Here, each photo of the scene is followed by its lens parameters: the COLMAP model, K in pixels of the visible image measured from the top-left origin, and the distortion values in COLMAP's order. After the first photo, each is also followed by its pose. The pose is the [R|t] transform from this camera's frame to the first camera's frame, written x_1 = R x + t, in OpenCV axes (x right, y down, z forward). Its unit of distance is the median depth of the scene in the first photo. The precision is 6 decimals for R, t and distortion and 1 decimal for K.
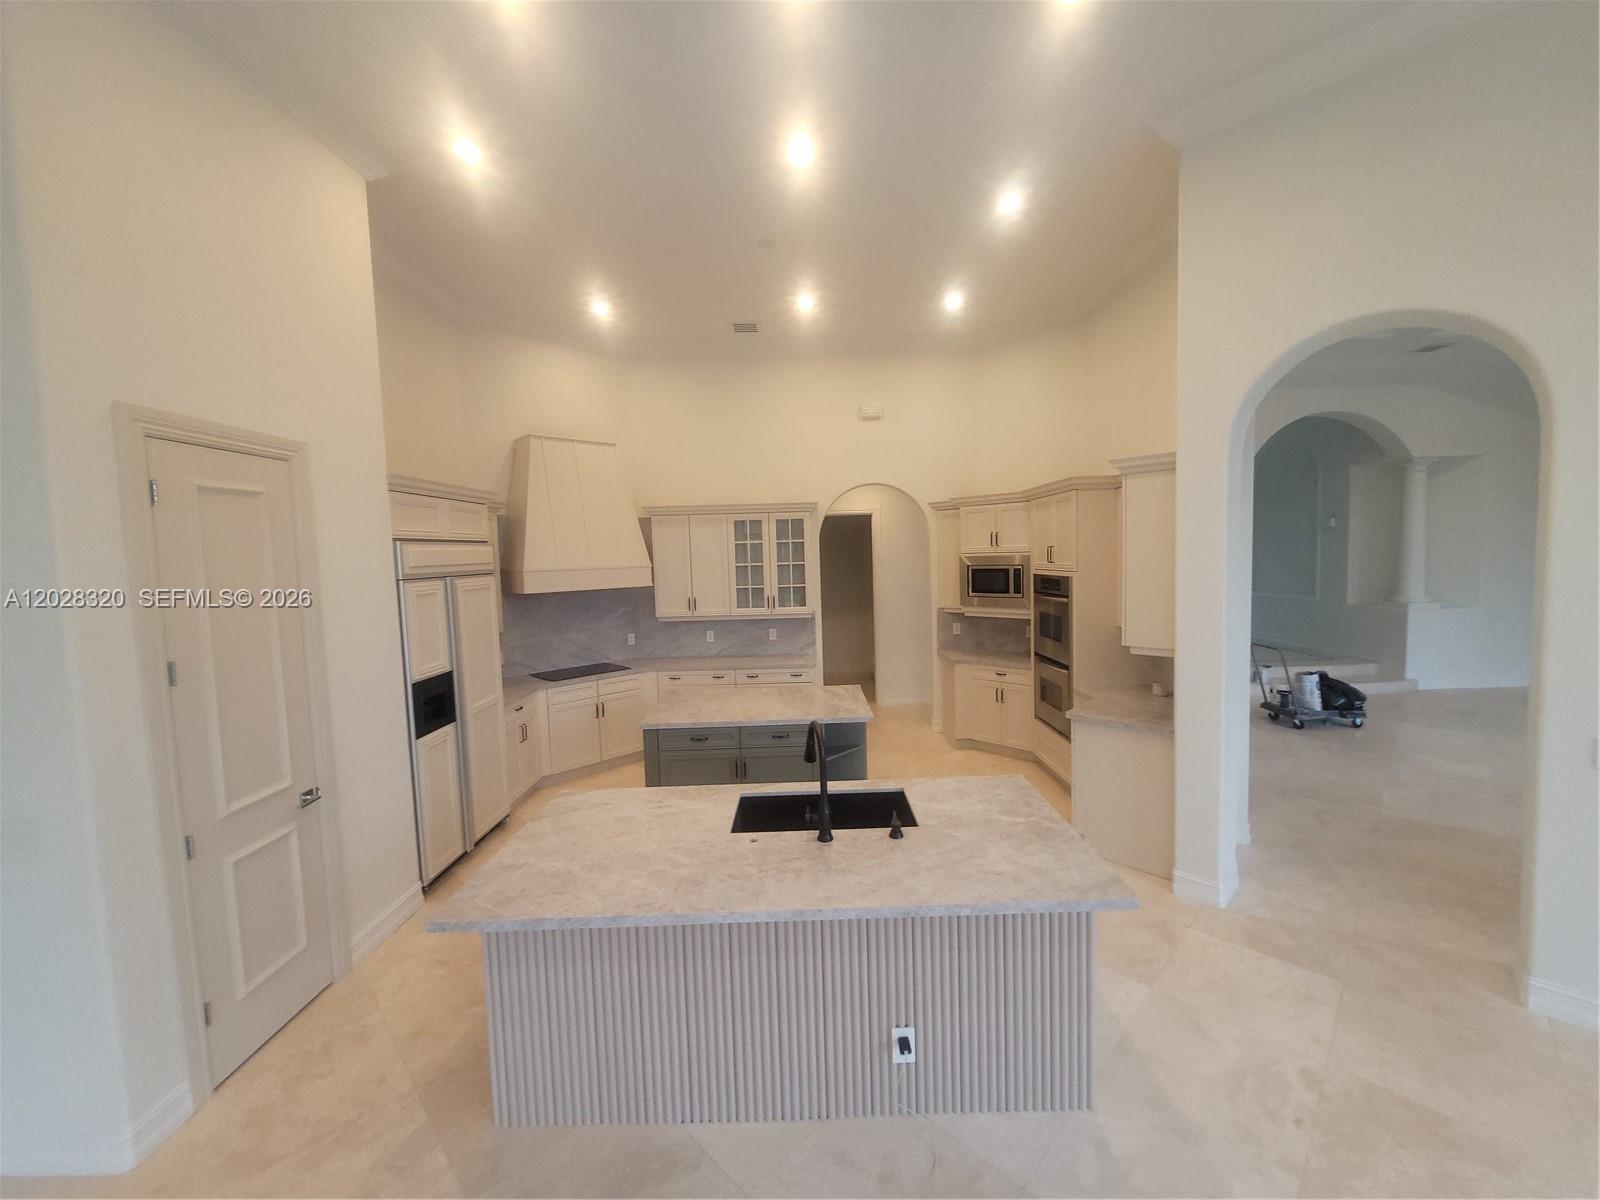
lens RADIAL K [[624.7, 0, 812.8], [0, 624.7, 596.6], [0, 0, 1]] dist [-0.000105, 0.000154]
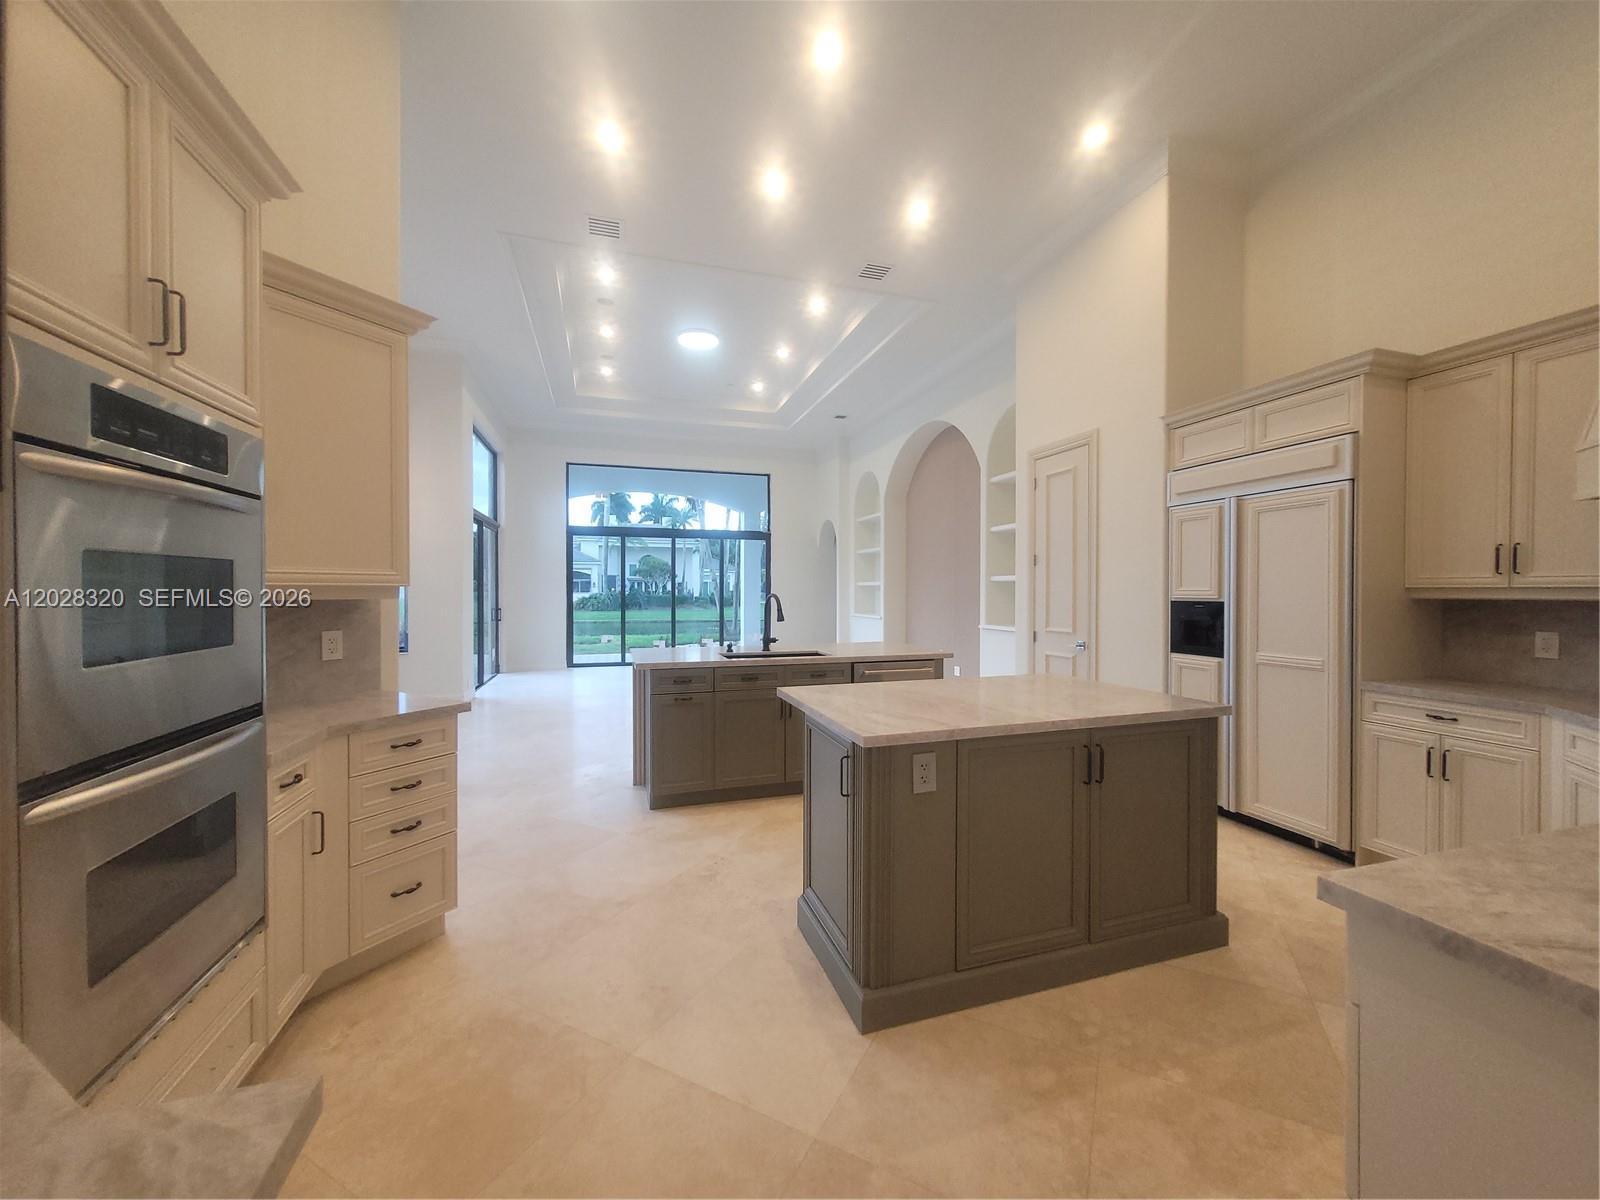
lens RADIAL K [[625.3, 0, 817.4], [0, 625.3, 597.4], [0, 0, 1]] dist [-0.000604, 0.000062]
pose [[-0.951564, 0.030931, -0.305890, 0.192607], [0.004734, 0.996283, 0.086016, 0.022937], [0.307413, 0.080402, -0.948173, 1.205473]]
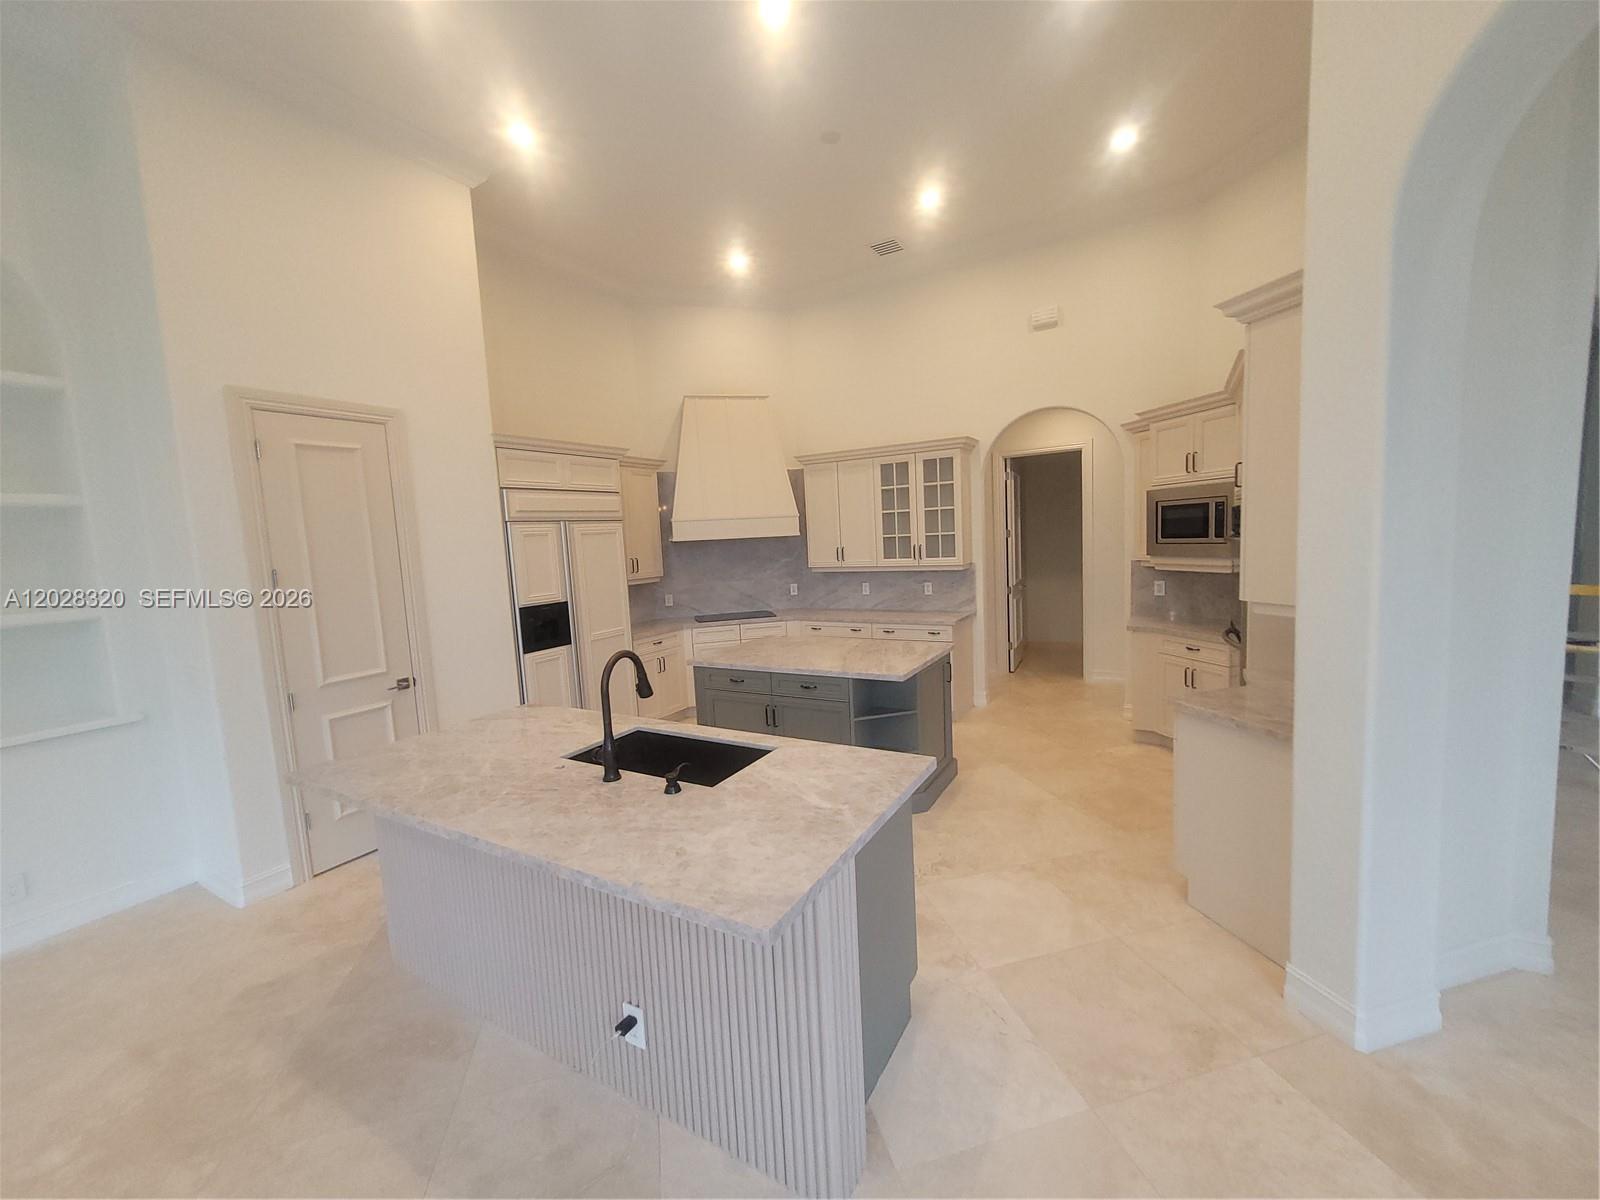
lens RADIAL K [[625.3, 0, 817.4], [0, 625.3, 597.4], [0, 0, 1]] dist [-0.000604, 0.000062]
pose [[0.864791, 0.035947, -0.500844, 0.300741], [-0.010823, 0.998537, 0.052980, 0.031448], [0.502016, -0.040396, 0.863914, 0.158772]]
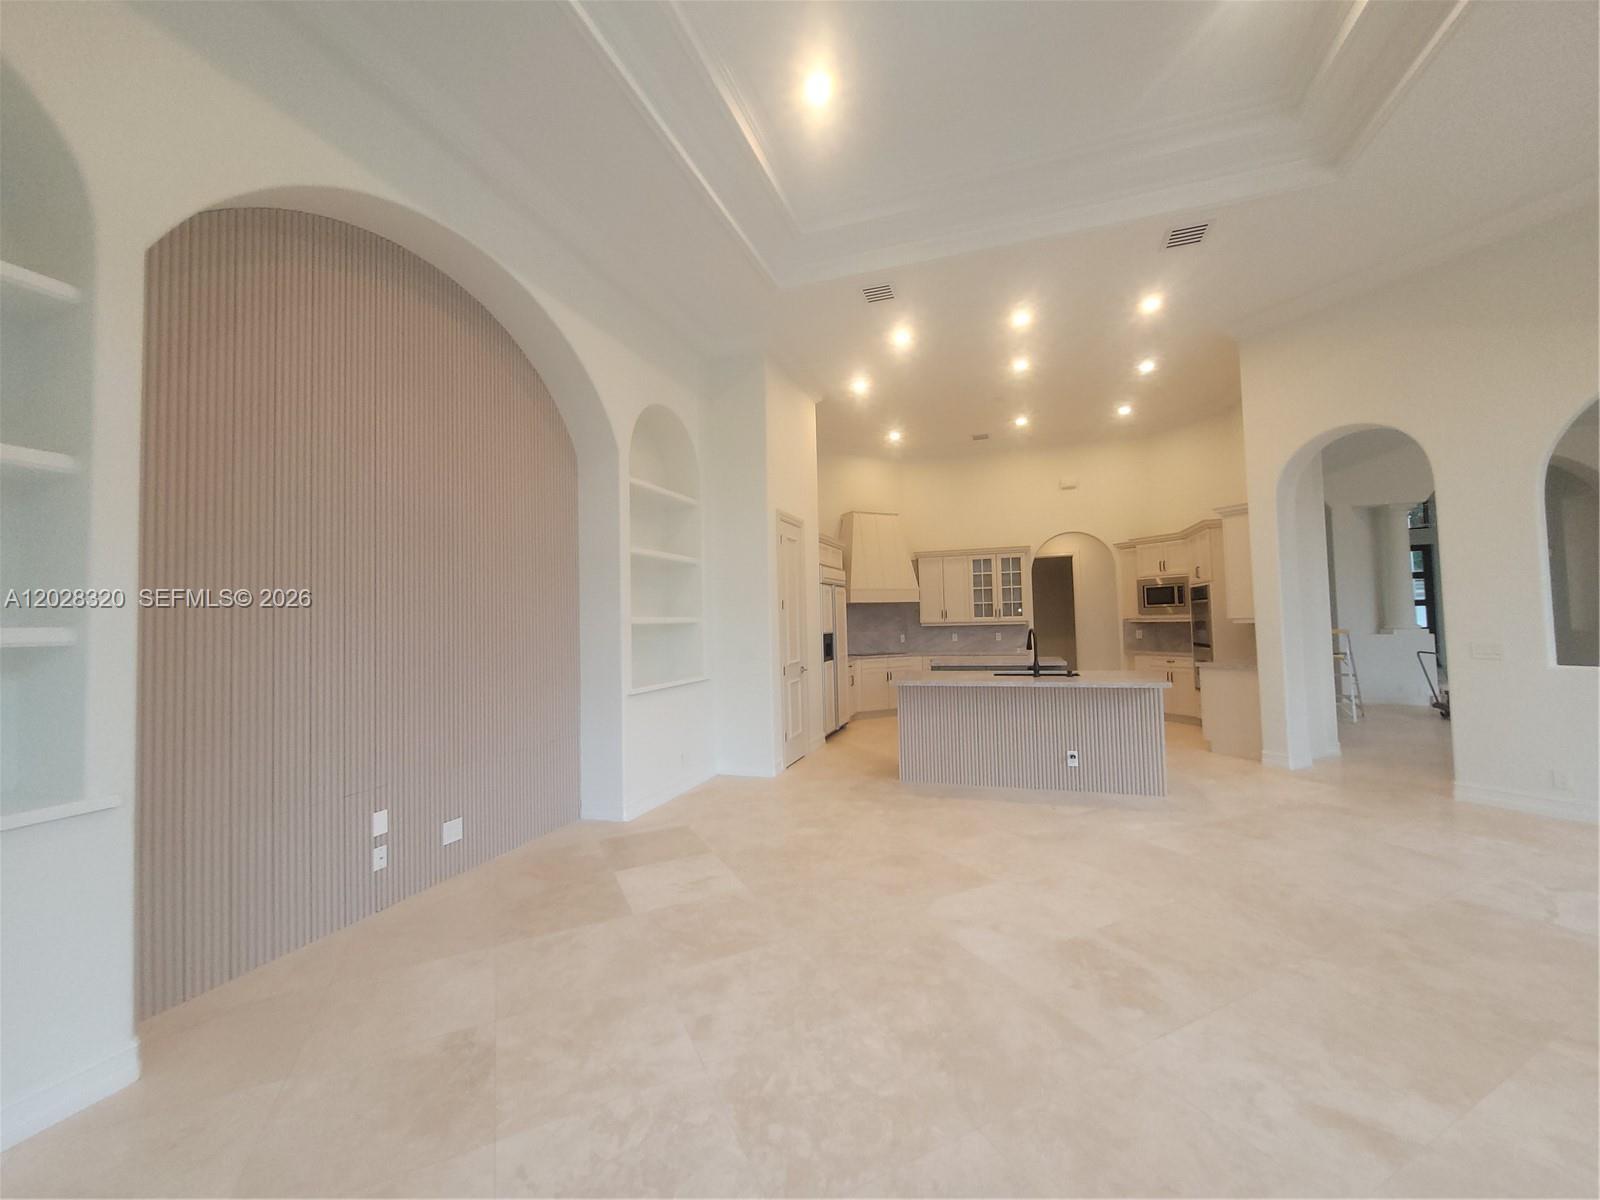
lens RADIAL K [[624.7, 0, 812.8], [0, 624.7, 596.6], [0, 0, 1]] dist [-0.000105, 0.000154]
pose [[0.947639, -0.008809, -0.319223, -0.010751], [-0.023270, 0.995057, -0.096538, 0.140184], [0.318496, 0.098912, 0.942750, -0.620387]]
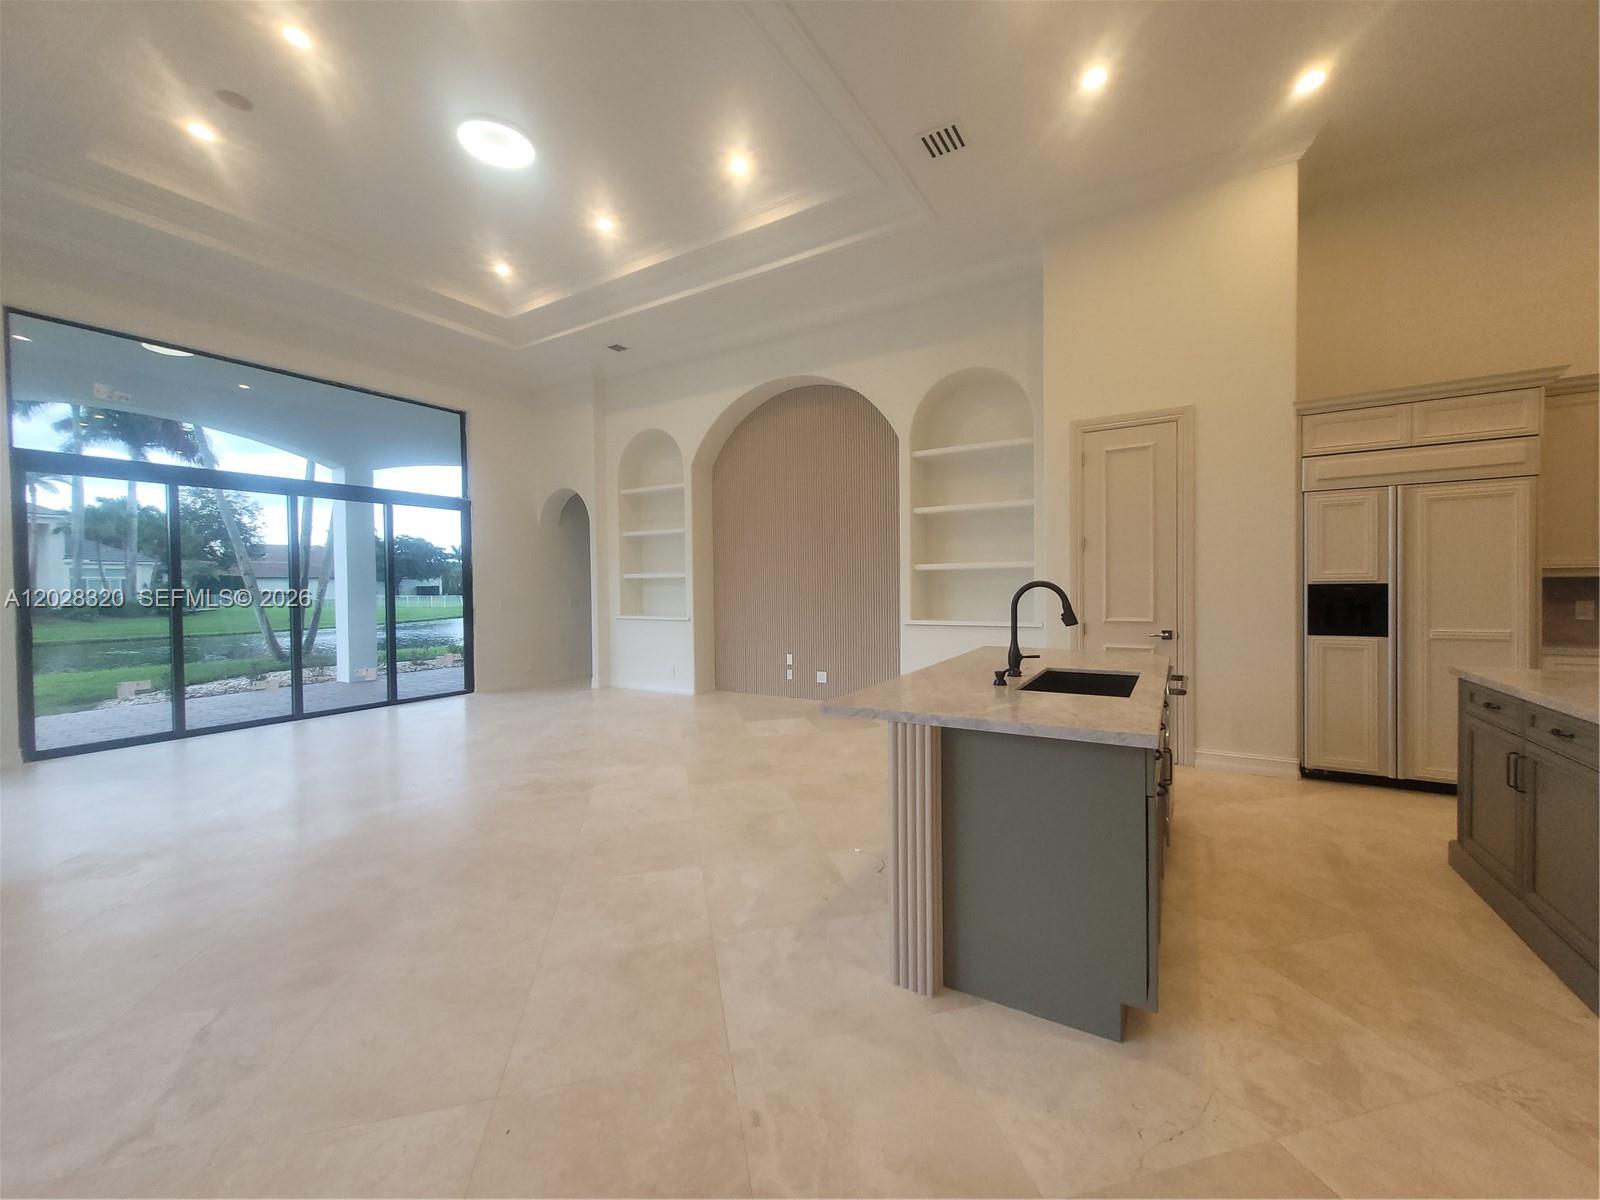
lens RADIAL K [[624.7, 0, 812.8], [0, 624.7, 596.6], [0, 0, 1]] dist [-0.000105, 0.000154]
pose [[-0.517519, 0.052664, -0.854050, 0.509130], [-0.032316, 0.996189, 0.081011, 0.064061], [0.855061, 0.069524, -0.513845, 0.529583]]
